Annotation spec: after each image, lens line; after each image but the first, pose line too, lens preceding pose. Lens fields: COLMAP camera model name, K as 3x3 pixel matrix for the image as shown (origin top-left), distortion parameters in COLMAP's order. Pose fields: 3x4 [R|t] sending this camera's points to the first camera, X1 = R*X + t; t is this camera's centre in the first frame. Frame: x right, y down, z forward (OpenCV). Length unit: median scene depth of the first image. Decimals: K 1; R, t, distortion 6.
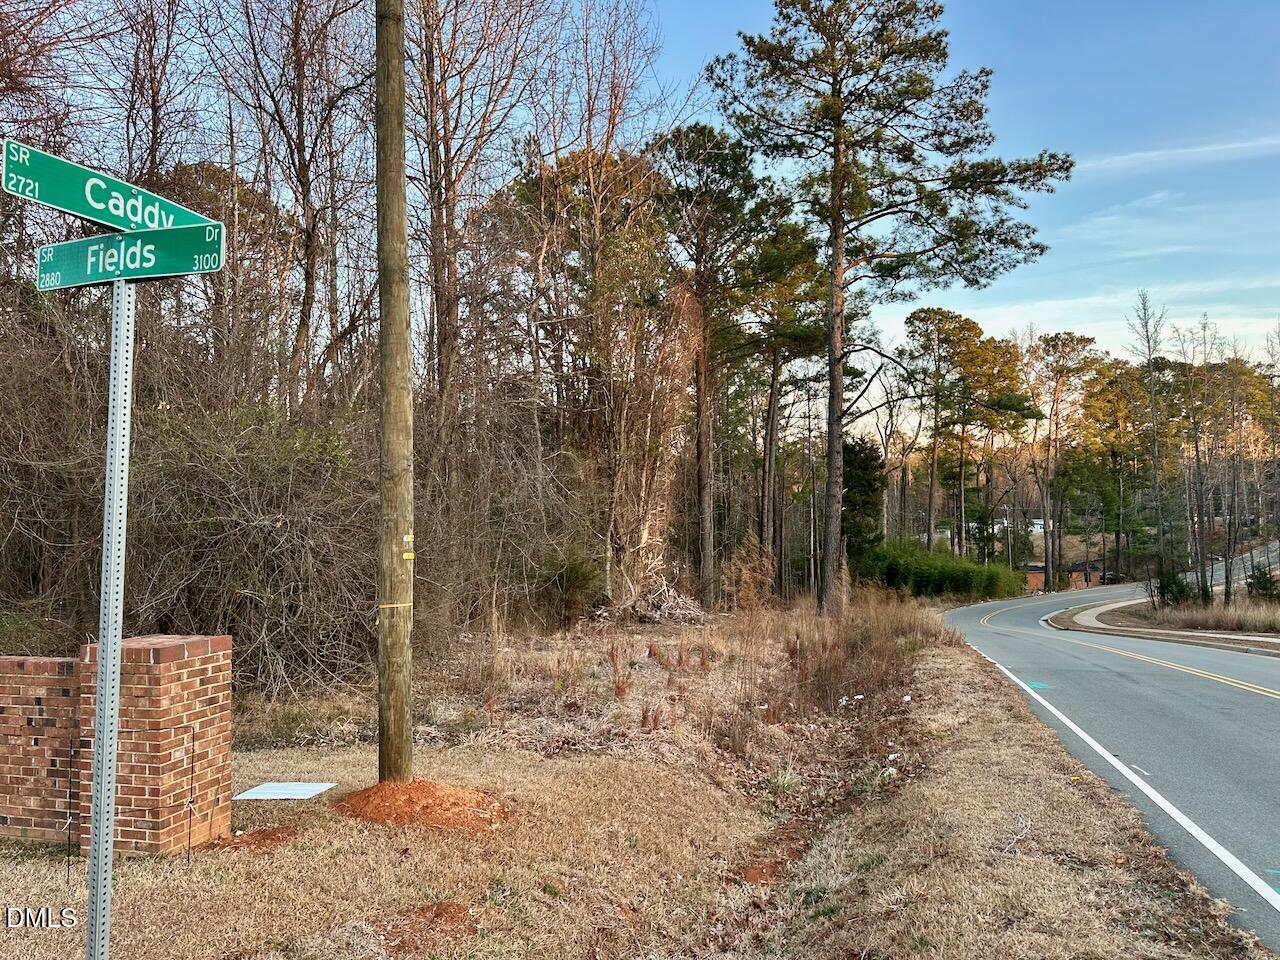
lens RADIAL K [[900.5, 0, 642.6], [0, 900.5, 489.5], [0, 0, 1]] dist [0.020126, -0.023239]
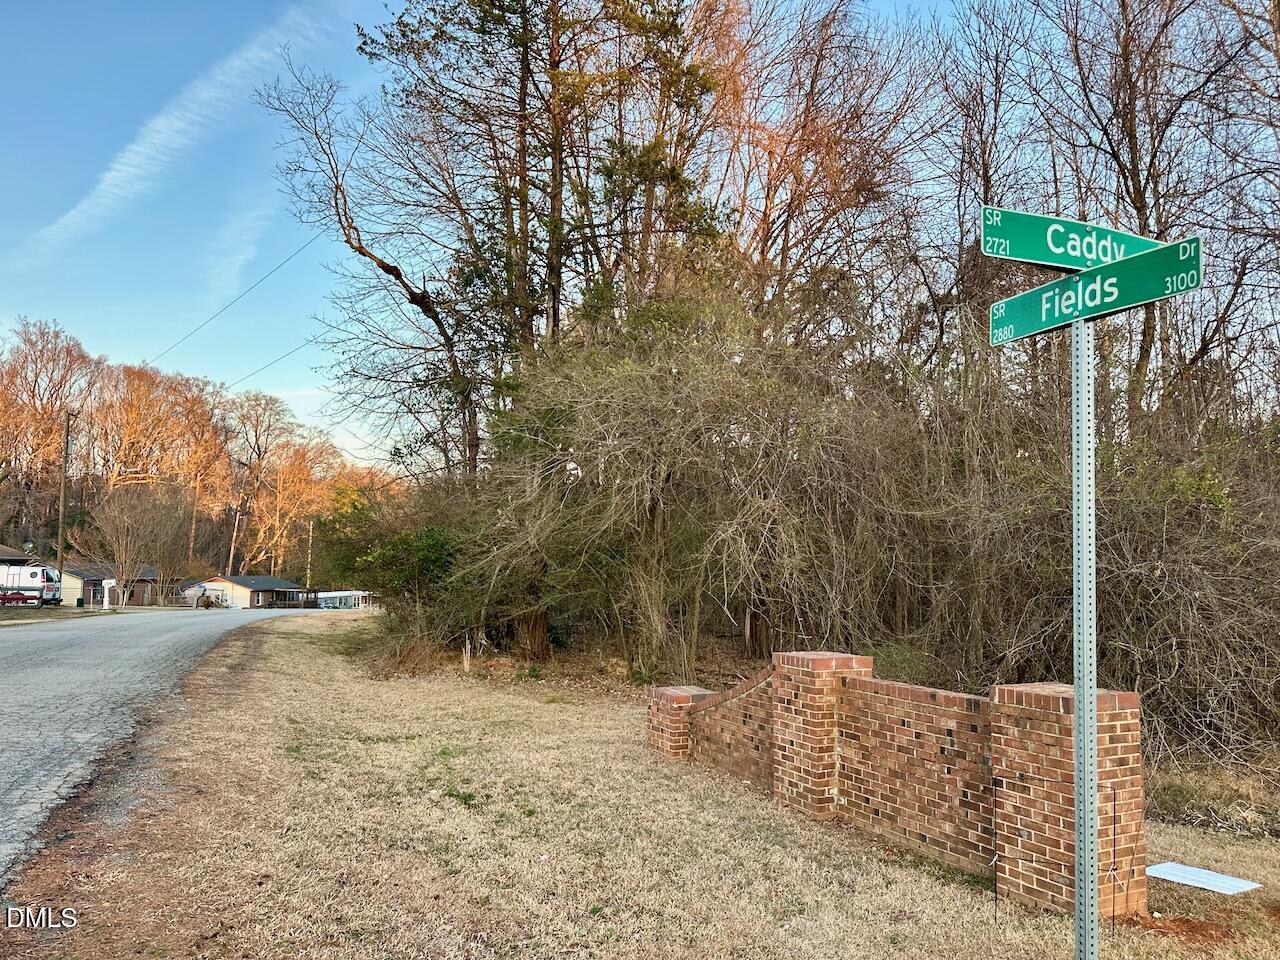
lens RADIAL K [[900.5, 0, 642.6], [0, 900.5, 489.5], [0, 0, 1]] dist [0.020126, -0.023239]
pose [[0.670494, -0.043924, -0.740614, -0.110888], [0.005628, 0.998518, -0.054125, 0.001110], [0.741894, 0.032122, 0.669748, -0.001306]]
